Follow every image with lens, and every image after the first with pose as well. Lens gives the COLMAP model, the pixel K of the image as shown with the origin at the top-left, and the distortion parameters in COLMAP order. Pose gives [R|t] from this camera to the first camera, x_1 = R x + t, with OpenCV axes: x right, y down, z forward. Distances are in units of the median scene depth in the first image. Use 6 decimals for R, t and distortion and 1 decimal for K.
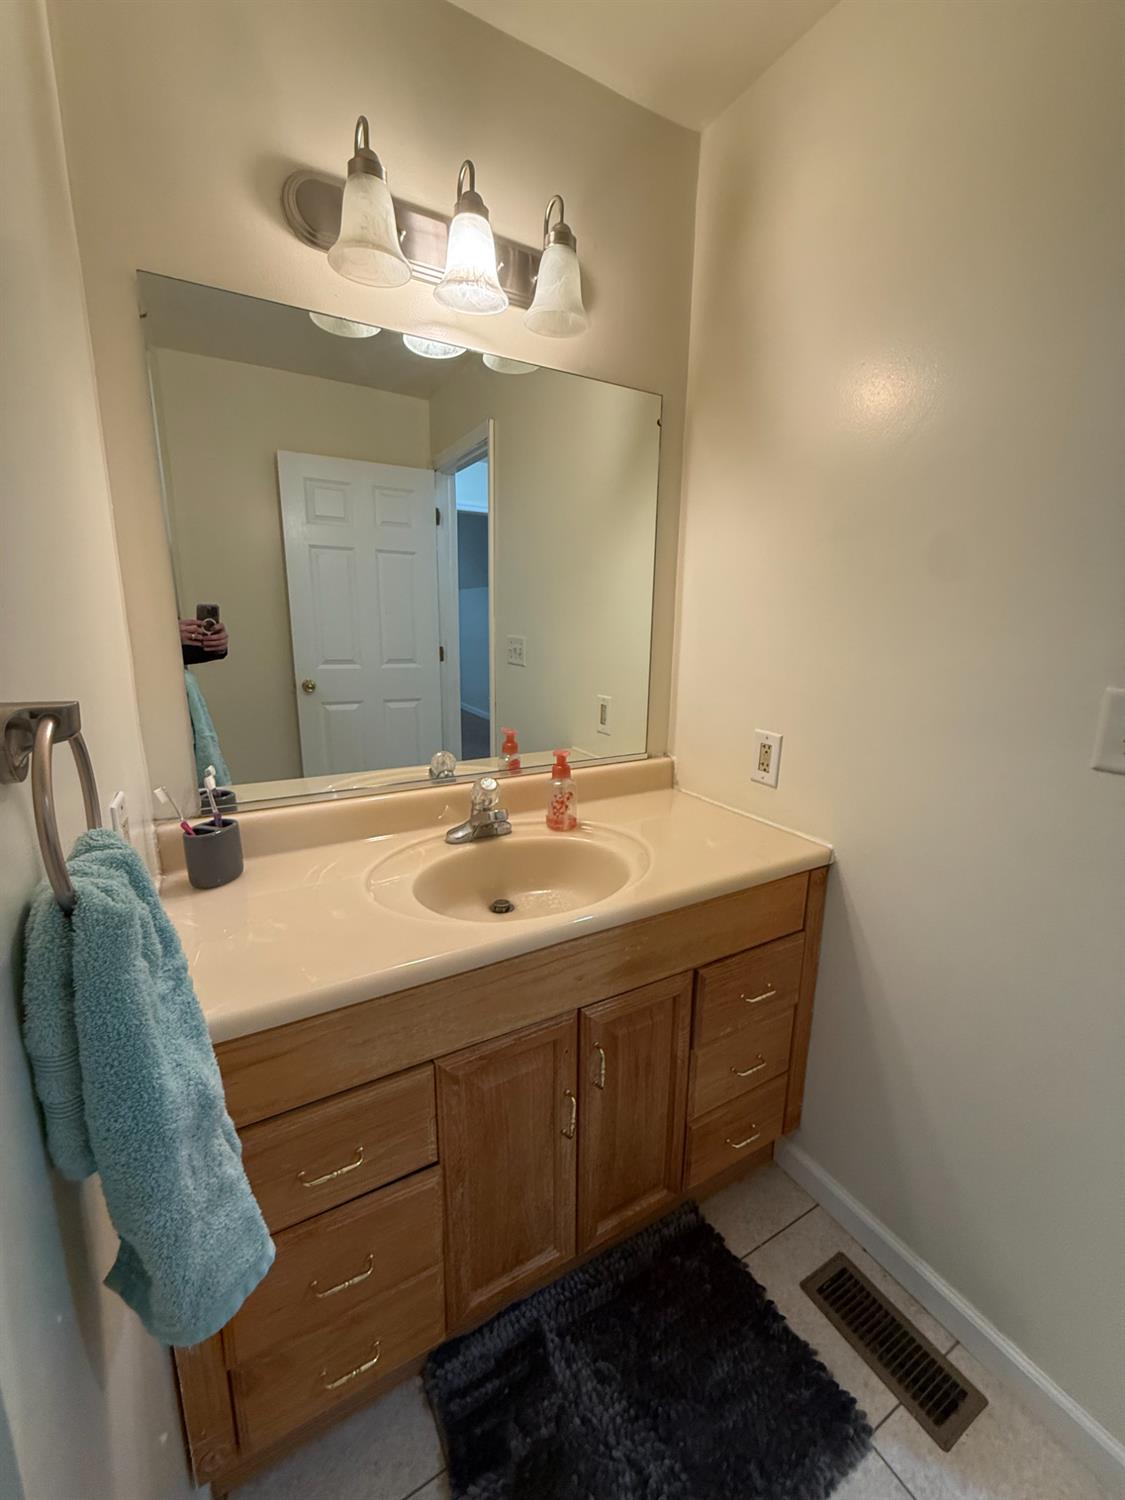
lens RADIAL K [[601.0, 0, 564.0], [0, 601.0, 747.6], [0, 0, 1]] dist [-0.003770, 0.001779]
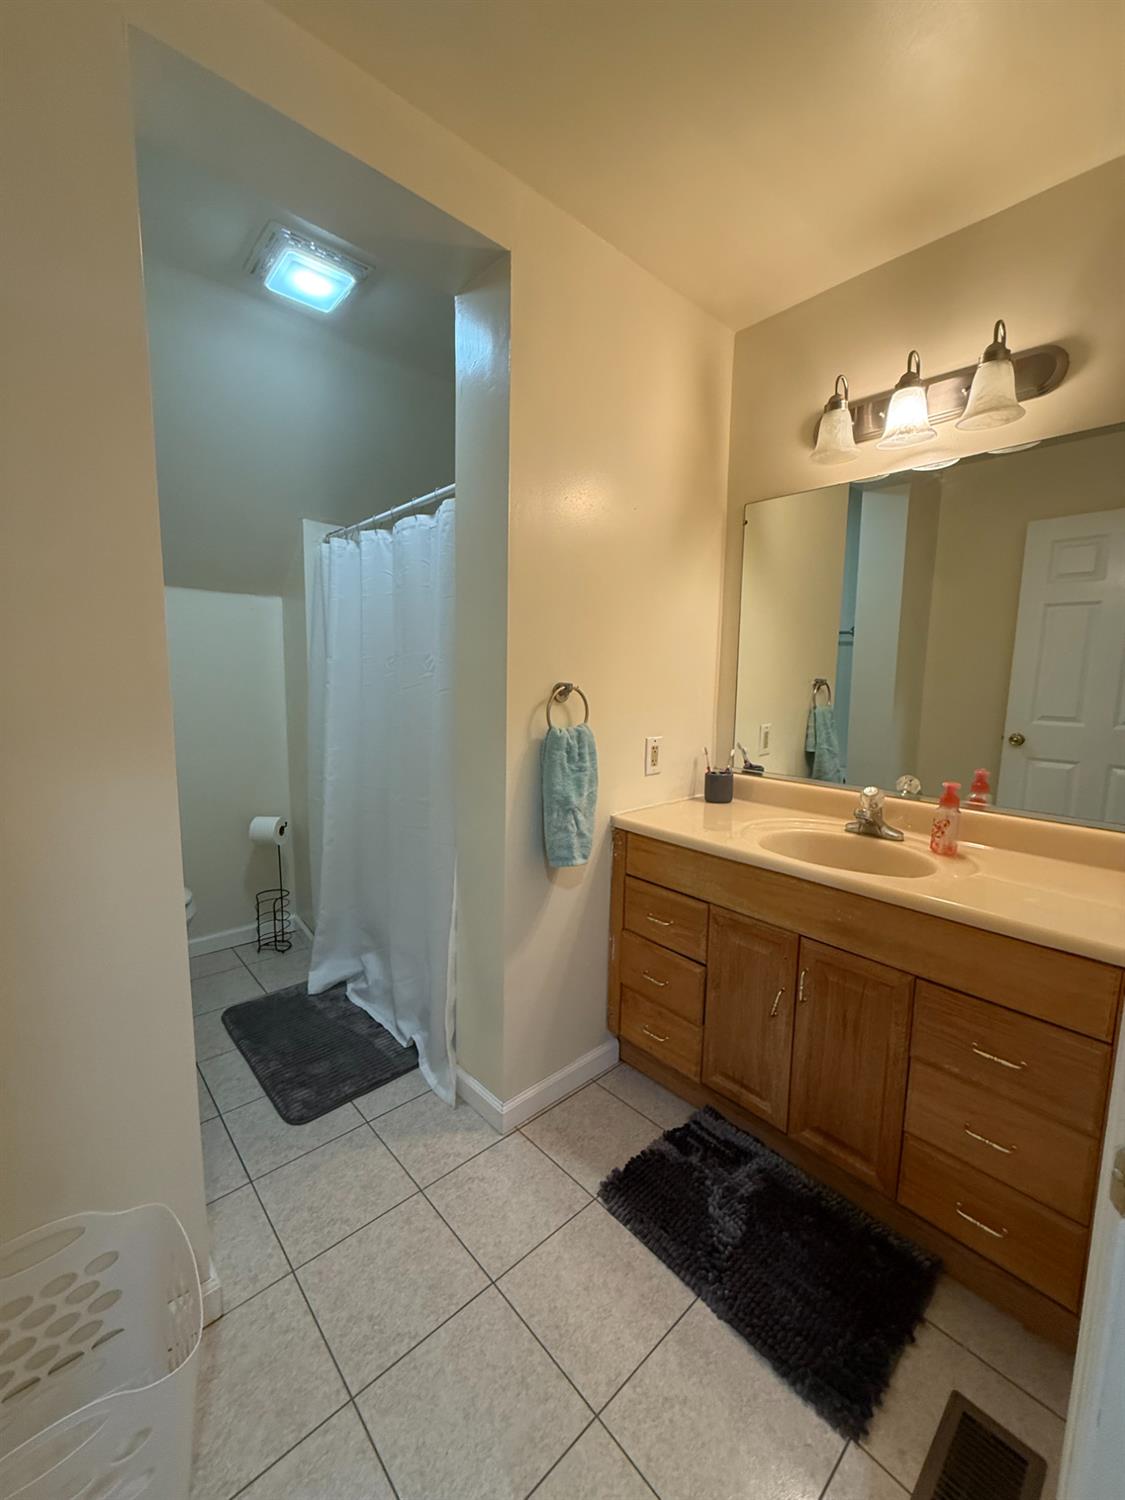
lens RADIAL K [[601.0, 0, 561.6], [0, 601.0, 747.2], [0, 0, 1]] dist [-0.003770, 0.001779]
pose [[0.209430, 0.113944, -0.971162, 1.127737], [-0.215298, 0.974187, 0.067870, 0.025537], [0.953827, 0.194876, 0.228556, 0.049781]]
